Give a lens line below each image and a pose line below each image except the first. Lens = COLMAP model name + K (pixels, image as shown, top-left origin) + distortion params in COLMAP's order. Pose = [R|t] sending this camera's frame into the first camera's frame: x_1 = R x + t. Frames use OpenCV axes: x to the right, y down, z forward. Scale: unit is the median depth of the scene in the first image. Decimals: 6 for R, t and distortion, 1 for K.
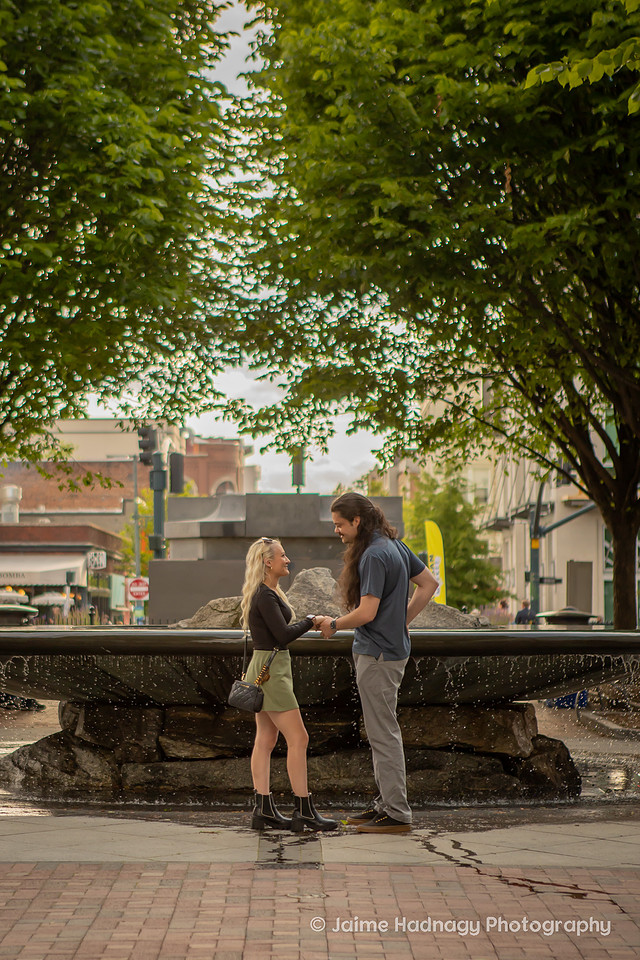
lens RADIAL K [[3048.5, 0, 149.0], [0, 3048.5, 480.5], [0, 0, 1]] dist [0.264282, 0.245440]
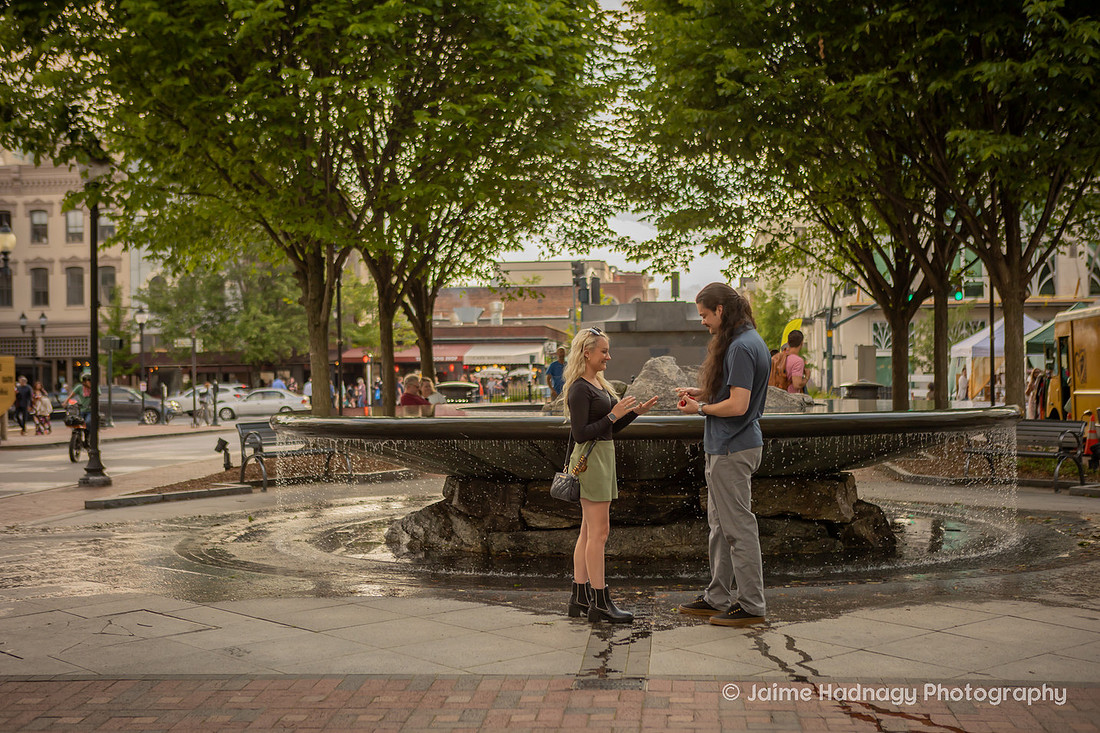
lens RADIAL K [[1606.3, 0, 525.0], [0, 1606.3, 365.8], [0, 0, 1]] dist [0.030368, 0.009189]
pose [[0.998421, -0.011153, -0.055062, 0.024430], [0.013271, 0.999180, 0.038254, 0.005473], [0.054590, -0.038924, 0.997750, 0.264254]]
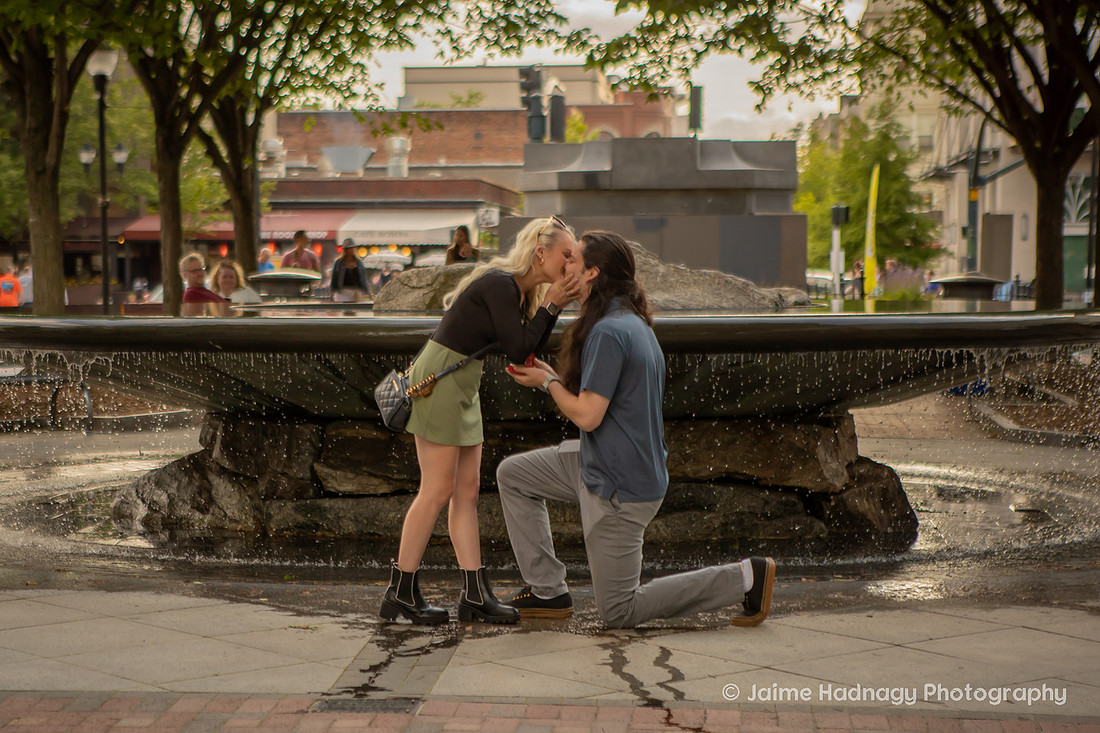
lens RADIAL K [[2857.4, 0, 405.1], [0, 2857.4, 410.7], [0, 0, 1]] dist [0.255280, -0.068640]
pose [[0.996127, 0.002936, -0.087880, 0.053488], [0.005277, 0.995644, 0.093083, 0.006104], [0.087771, -0.093186, 0.991772, 0.218783]]
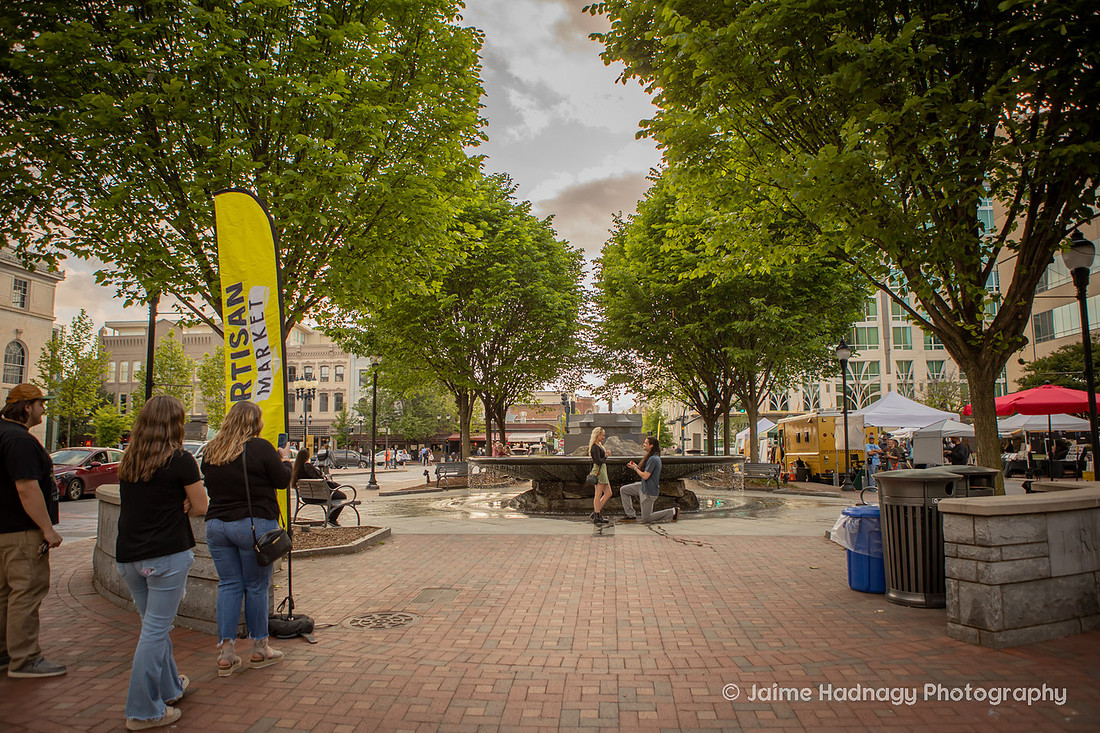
lens RADIAL K [[886.9, 0, 517.2], [0, 886.9, 343.9], [0, 0, 1]] dist [-0.124013, 0.113447]
pose [[0.998278, -0.009318, -0.057911, 0.006577], [0.004918, 0.997121, -0.075663, 0.001700], [0.058449, 0.075248, 0.995450, 0.062294]]
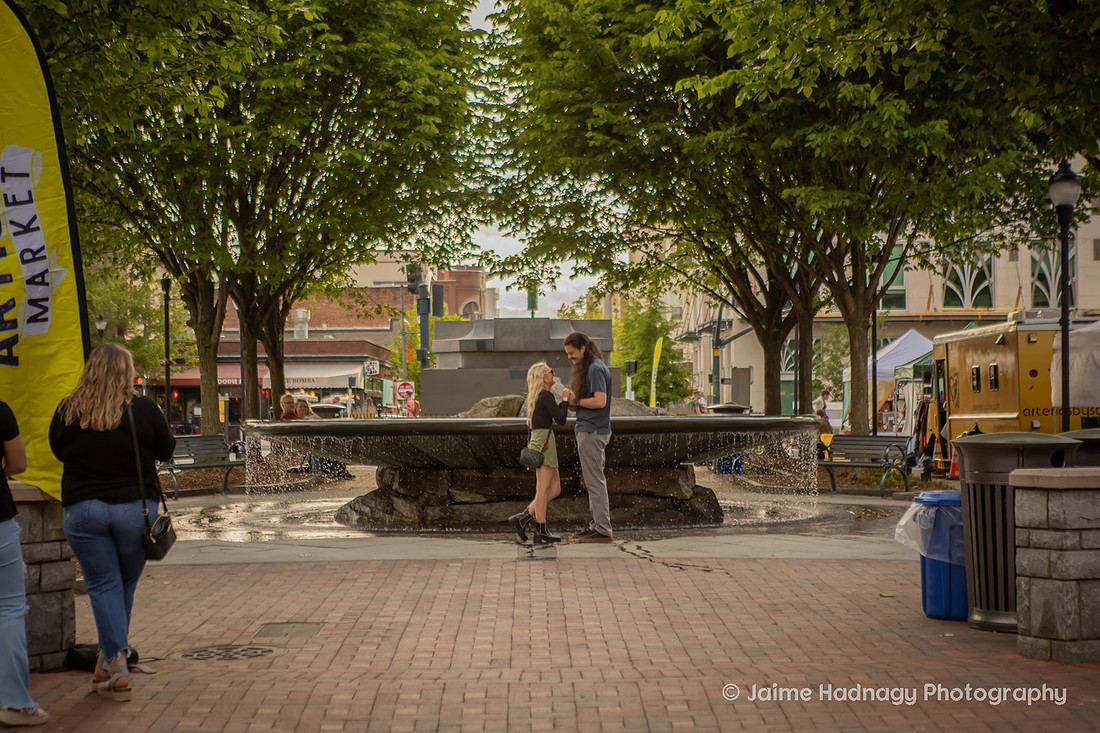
lens RADIAL K [[2821.5, 0, 552.7], [0, 2821.5, 365.0], [0, 0, 1]] dist [0.454587, 0.382406]
pose [[0.998242, -0.007129, 0.058838, -0.017910], [0.005515, 0.999605, 0.027547, -0.010770], [-0.059011, -0.027174, 0.997887, -0.266622]]
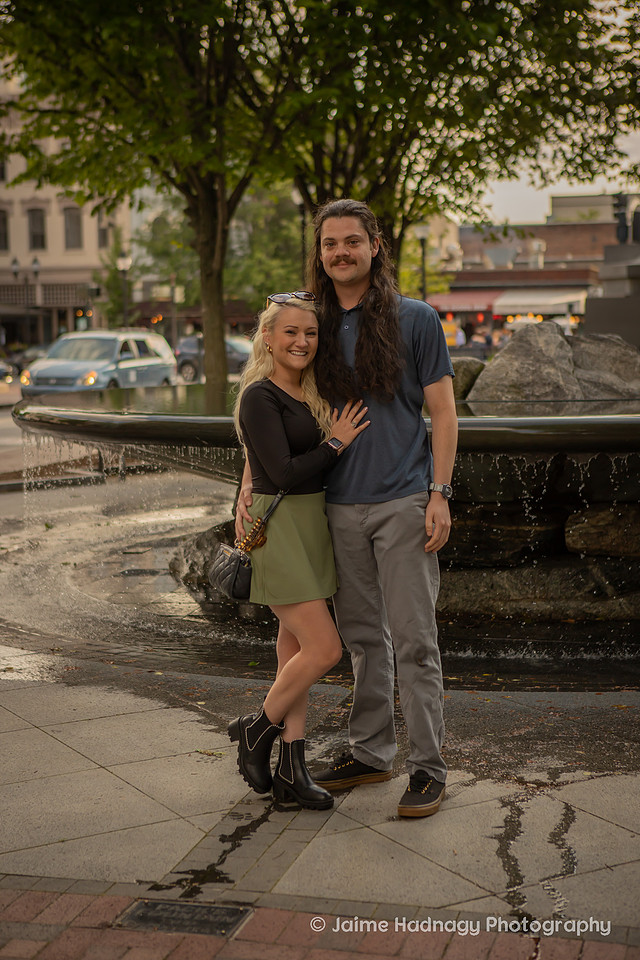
lens RADIAL K [[1656.6, 0, 322.8], [0, 1656.6, 477.6], [0, 0, 1]] dist [0.109056, -0.001883]
pose [[0.970684, 0.011916, -0.240065, 0.070634], [0.021390, 0.990525, 0.135656, 0.005750], [0.239407, -0.136814, 0.961232, 0.376462]]
